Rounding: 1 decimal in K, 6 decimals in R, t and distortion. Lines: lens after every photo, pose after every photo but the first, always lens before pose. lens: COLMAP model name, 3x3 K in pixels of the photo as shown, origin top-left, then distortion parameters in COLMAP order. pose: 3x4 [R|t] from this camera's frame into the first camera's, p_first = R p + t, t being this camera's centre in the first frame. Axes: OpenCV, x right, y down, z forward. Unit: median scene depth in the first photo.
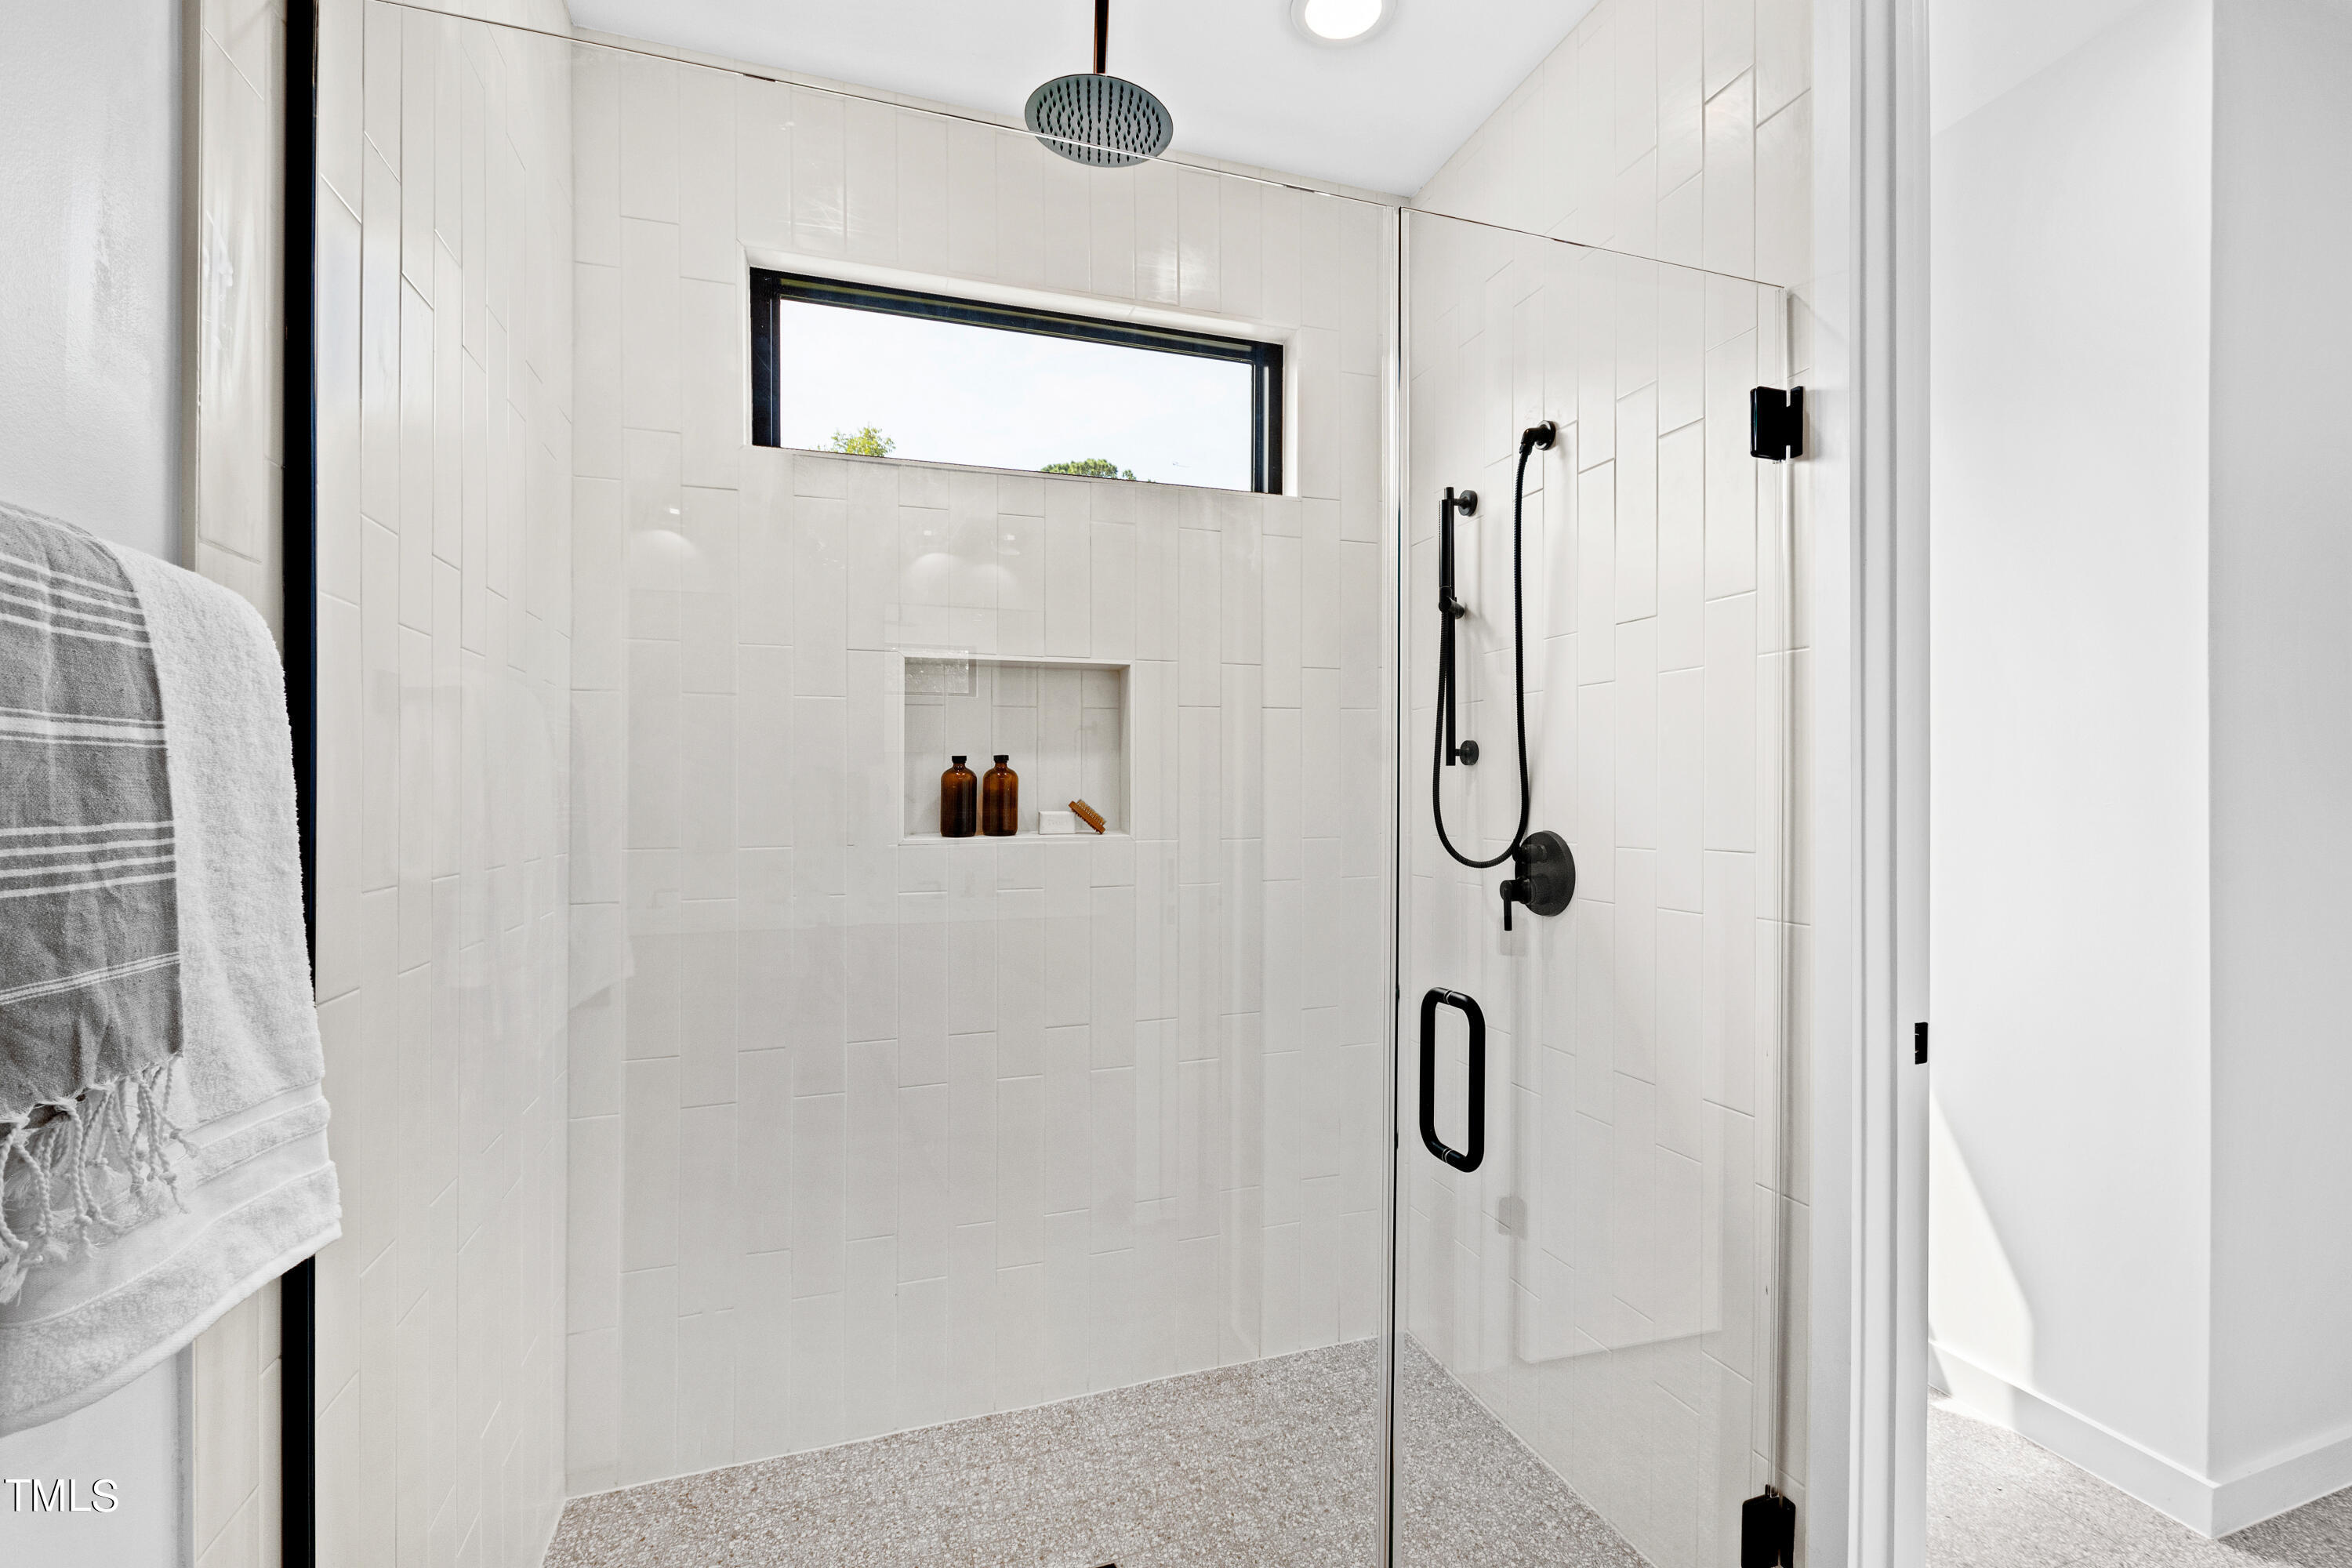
lens RADIAL K [[1026.2, 0, 1172.9], [0, 1026.2, 792.5], [0, 0, 1]] dist [0.002144, 0.000021]
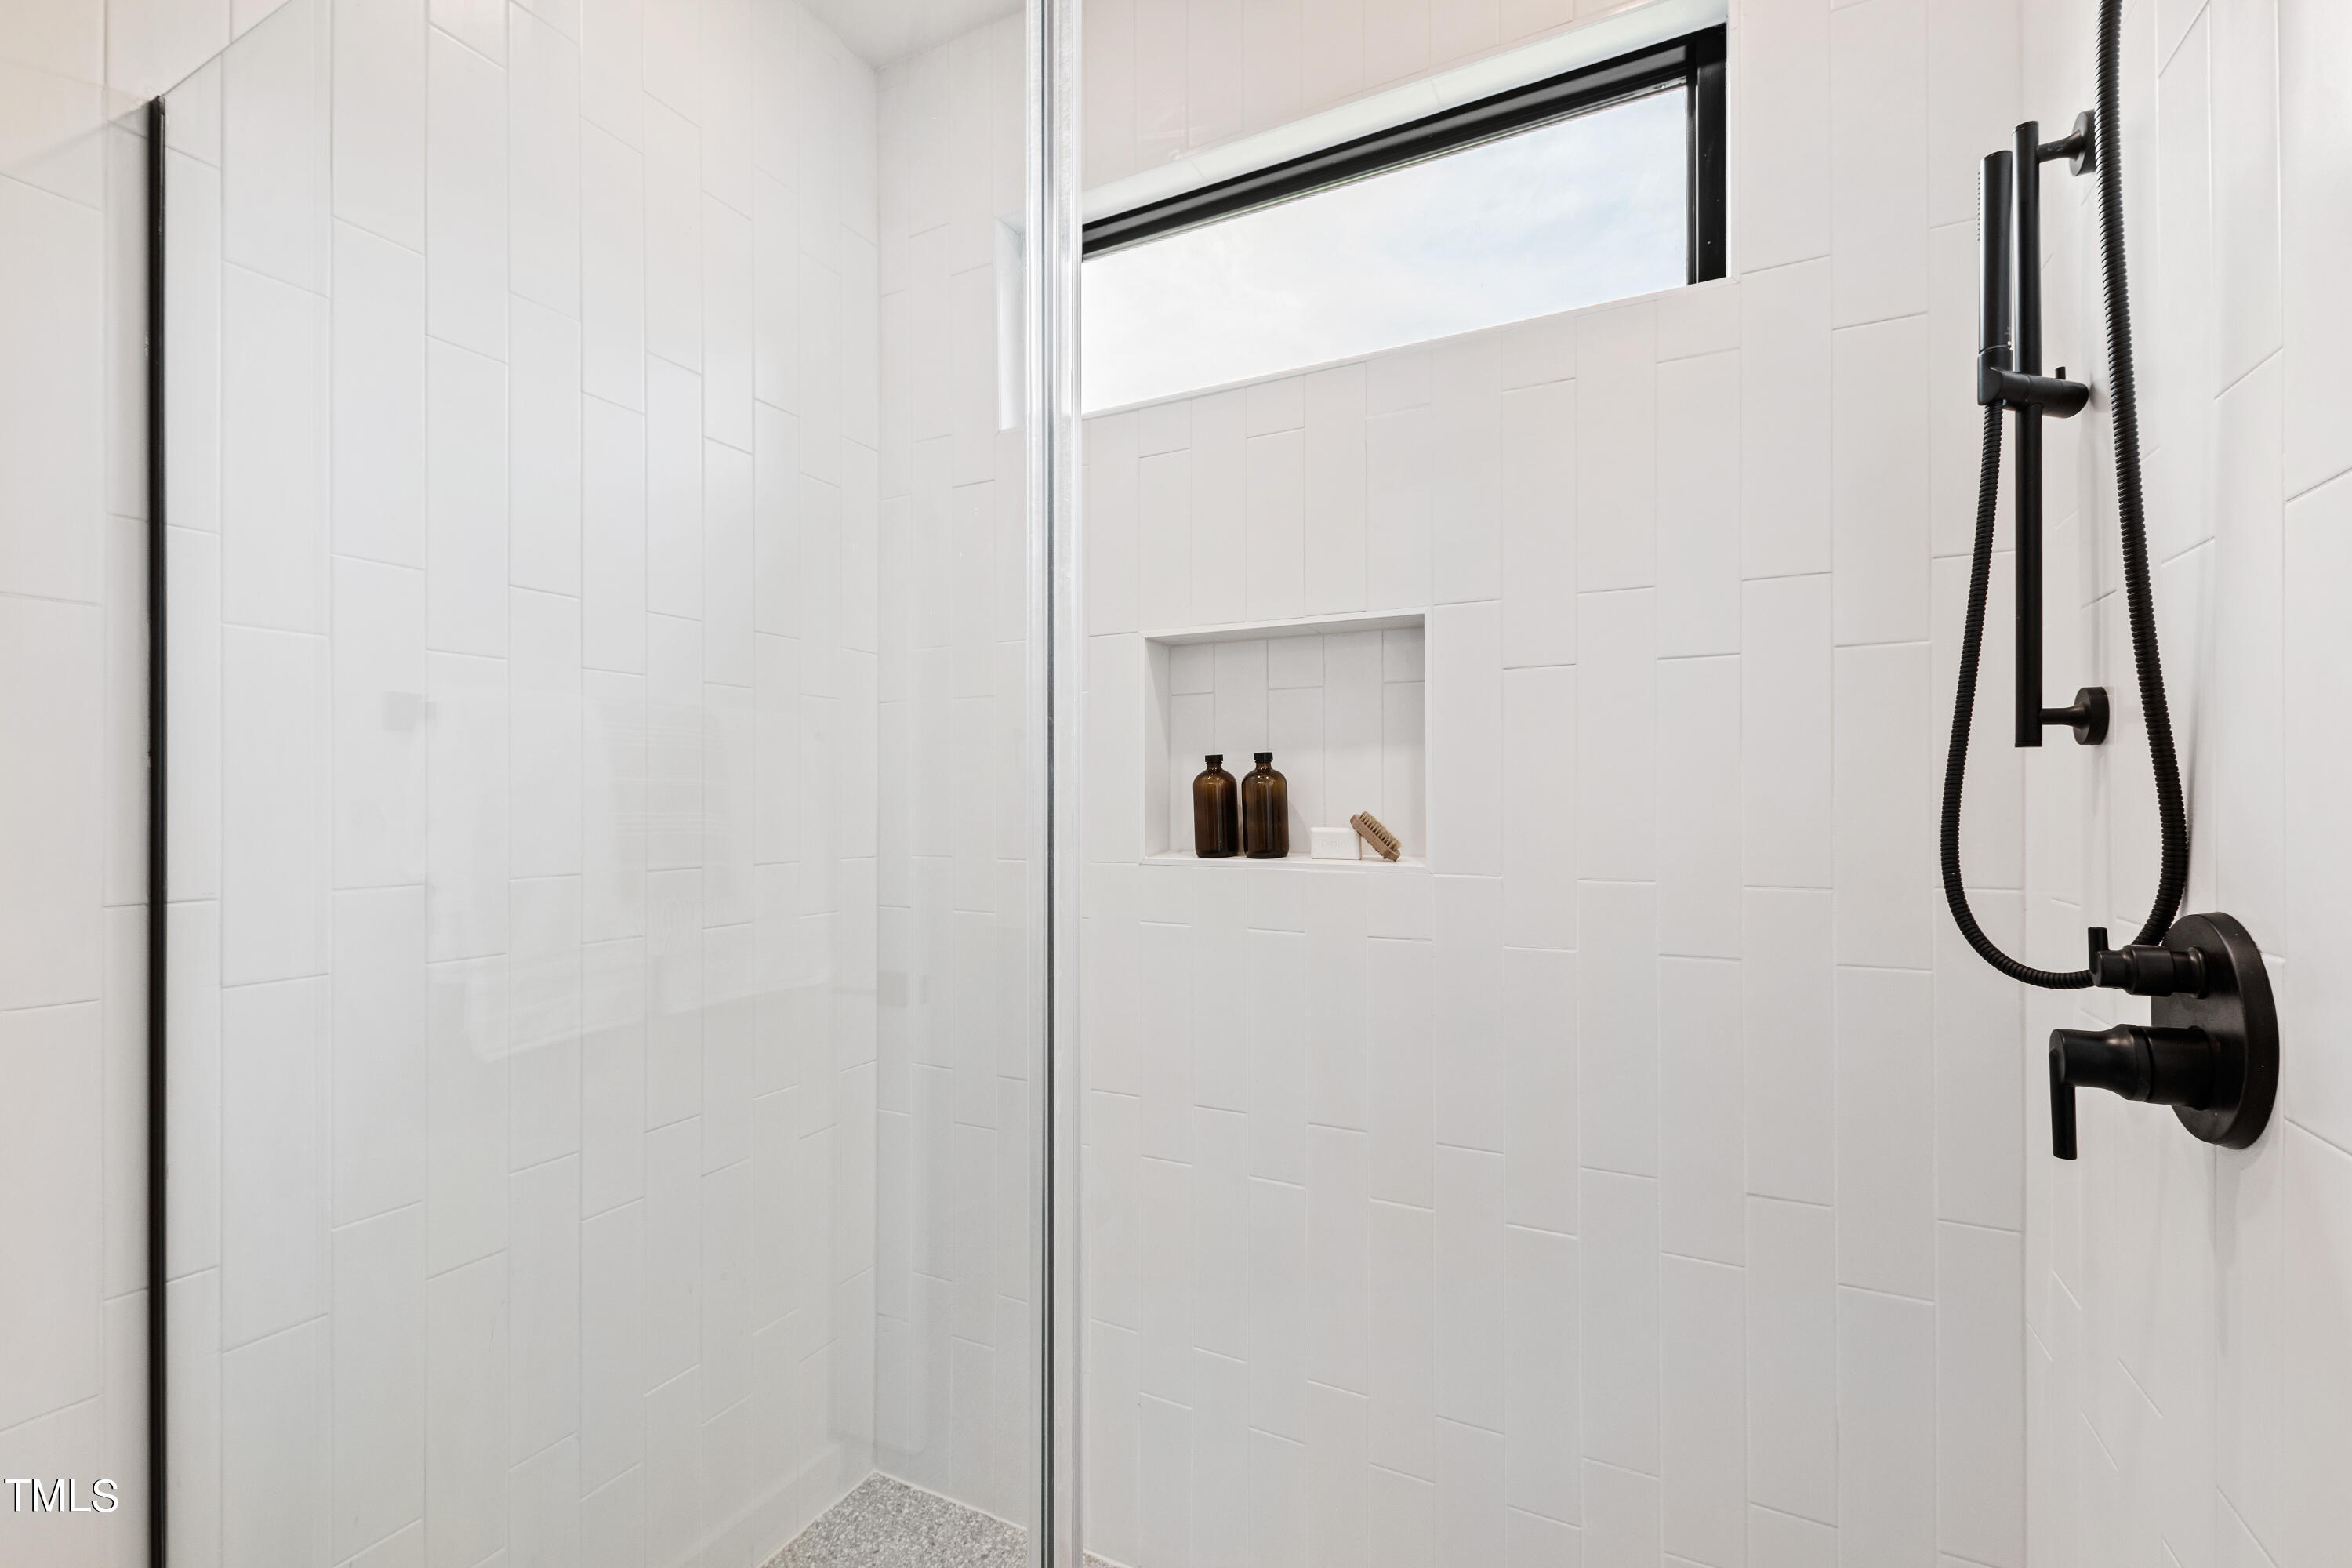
lens RADIAL K [[1026.2, 0, 1172.9], [0, 1026.2, 792.5], [0, 0, 1]] dist [0.002144, 0.000021]
pose [[0.695286, -0.000445, -0.718733, 0.332551], [-0.001116, 0.999998, -0.001700, -0.005395], [0.718733, 0.001984, 0.695284, 0.423143]]
